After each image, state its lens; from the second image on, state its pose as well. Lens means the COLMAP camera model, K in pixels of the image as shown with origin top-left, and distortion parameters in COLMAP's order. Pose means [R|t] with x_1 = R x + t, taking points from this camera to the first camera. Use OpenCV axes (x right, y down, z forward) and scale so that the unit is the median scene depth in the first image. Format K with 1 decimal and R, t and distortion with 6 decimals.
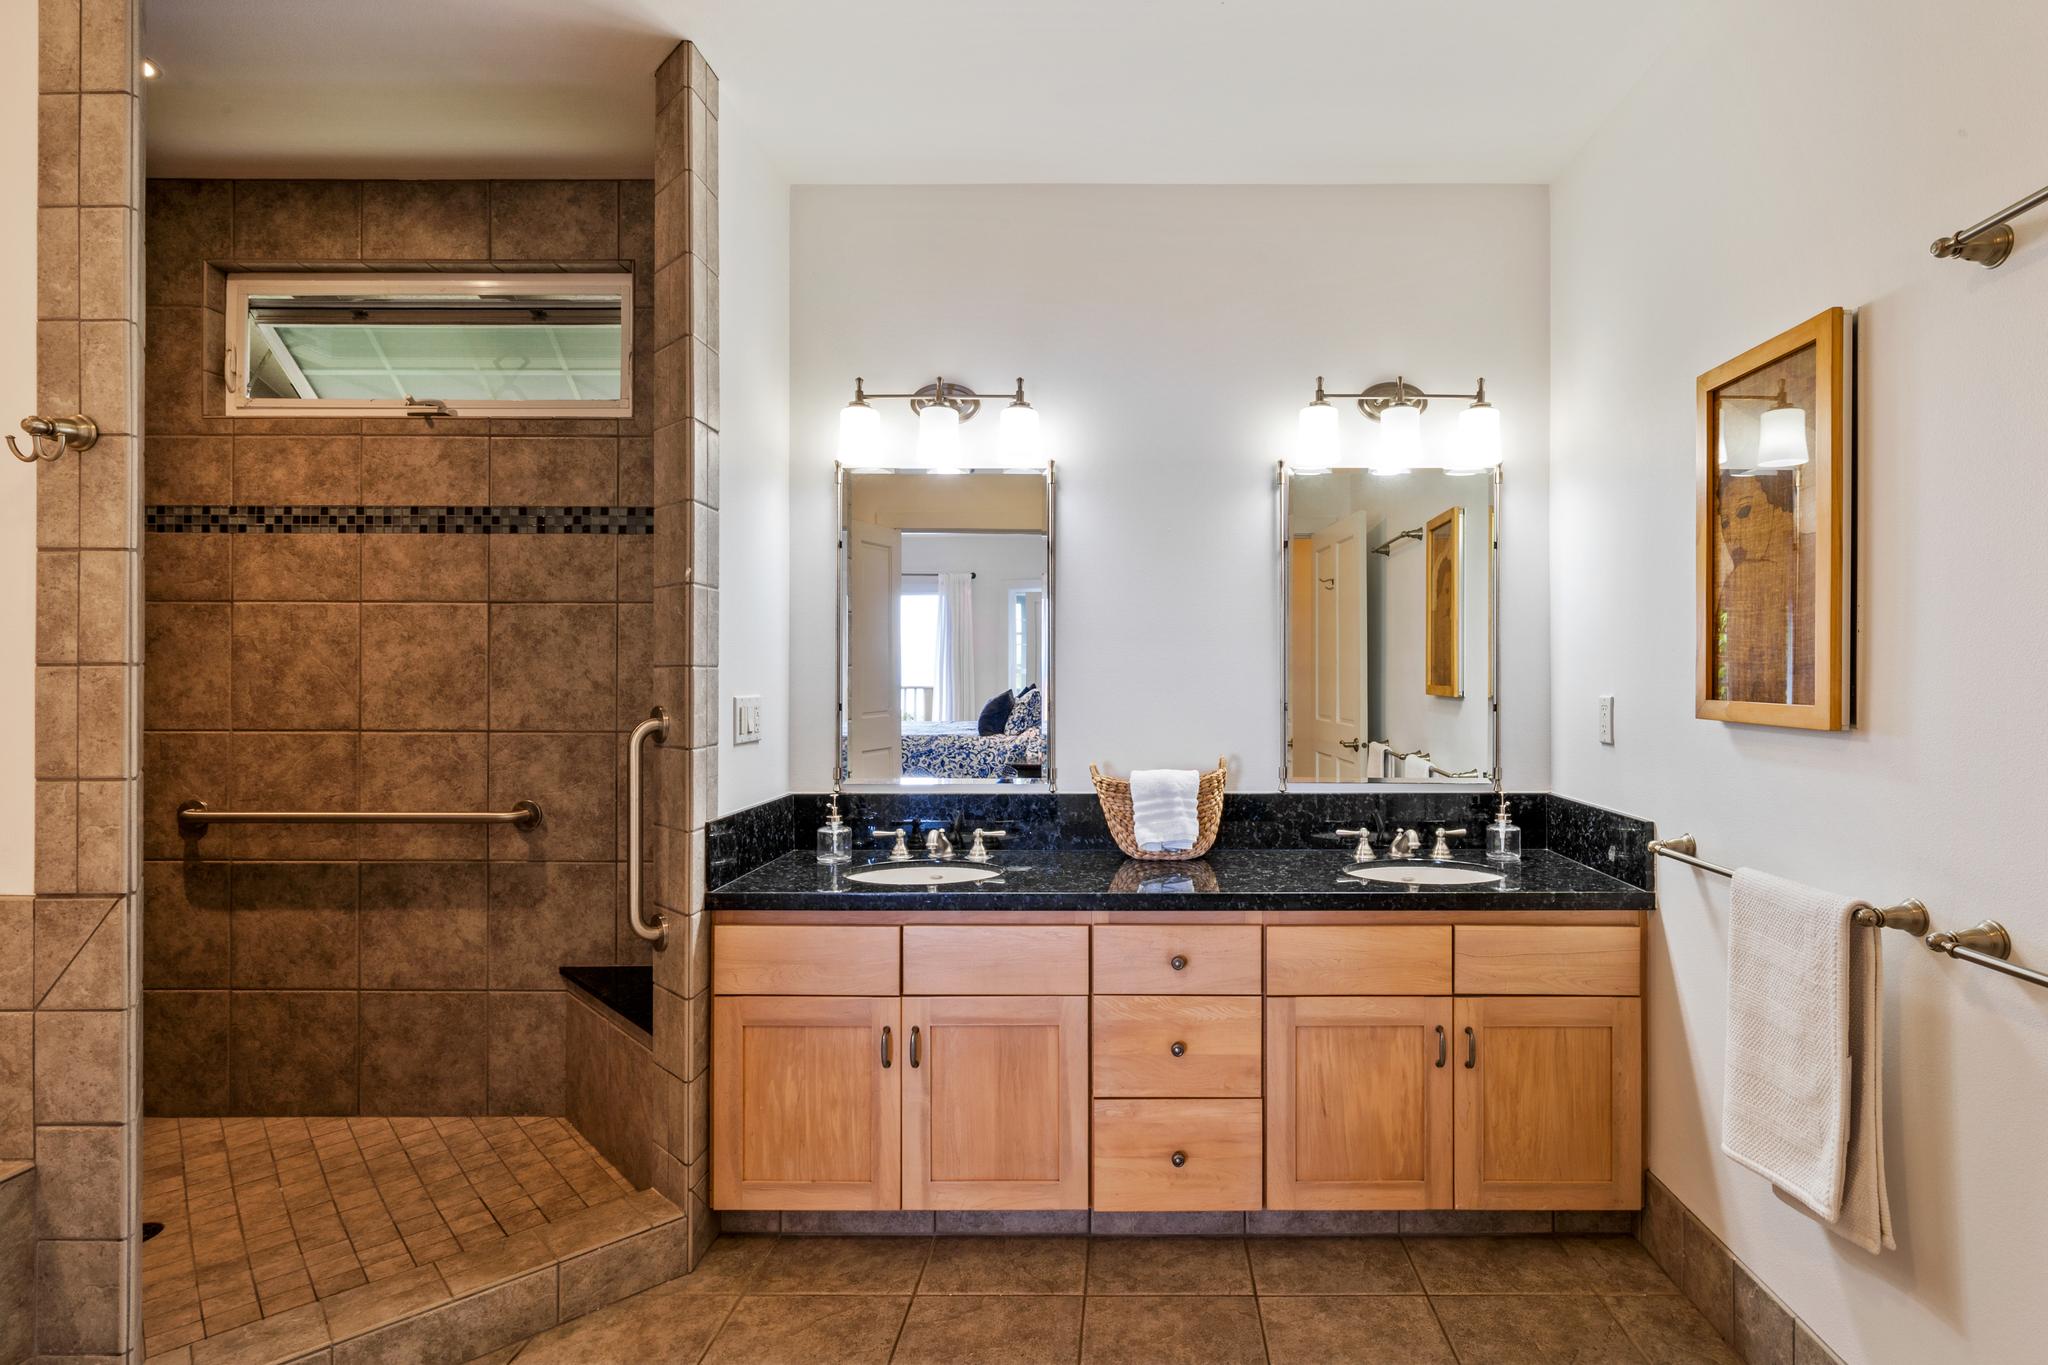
lens RADIAL K [[928.6, 0, 1023.9], [0, 928.6, 681.7], [0, 0, 1]] dist [-0.001682, 0.000283]
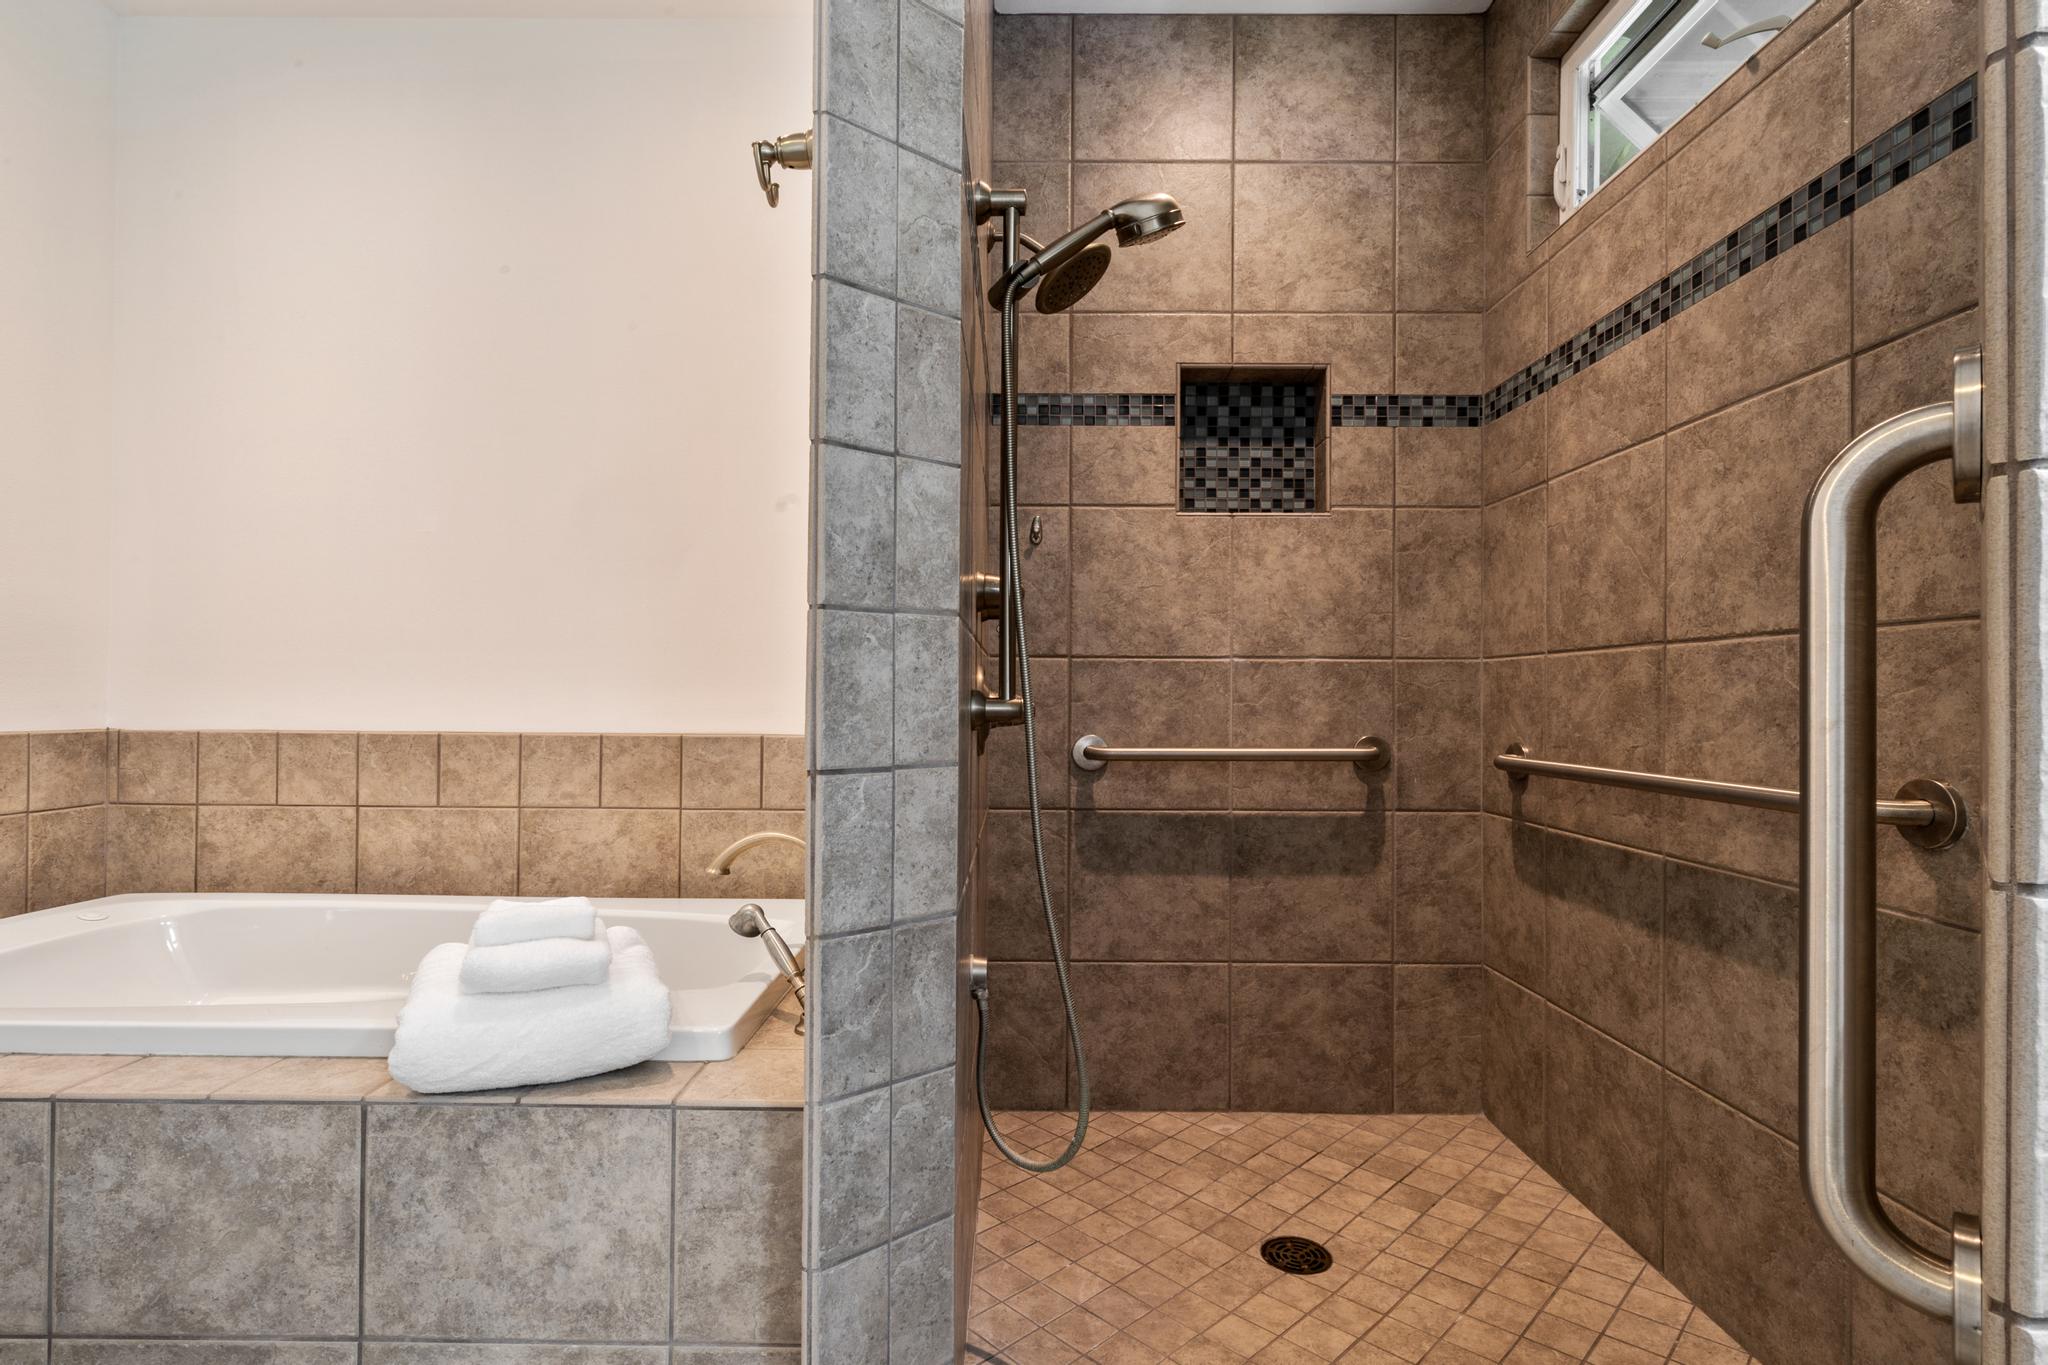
lens RADIAL K [[928.6, 0, 1103.2], [0, 928.6, 696.7], [0, 0, 1]] dist [-0.001682, 0.000283]
pose [[0.077477, -0.007209, -0.996968, -0.134252], [-0.002158, 0.999970, -0.007399, 0.093803], [0.996992, 0.002725, 0.077459, 0.583454]]
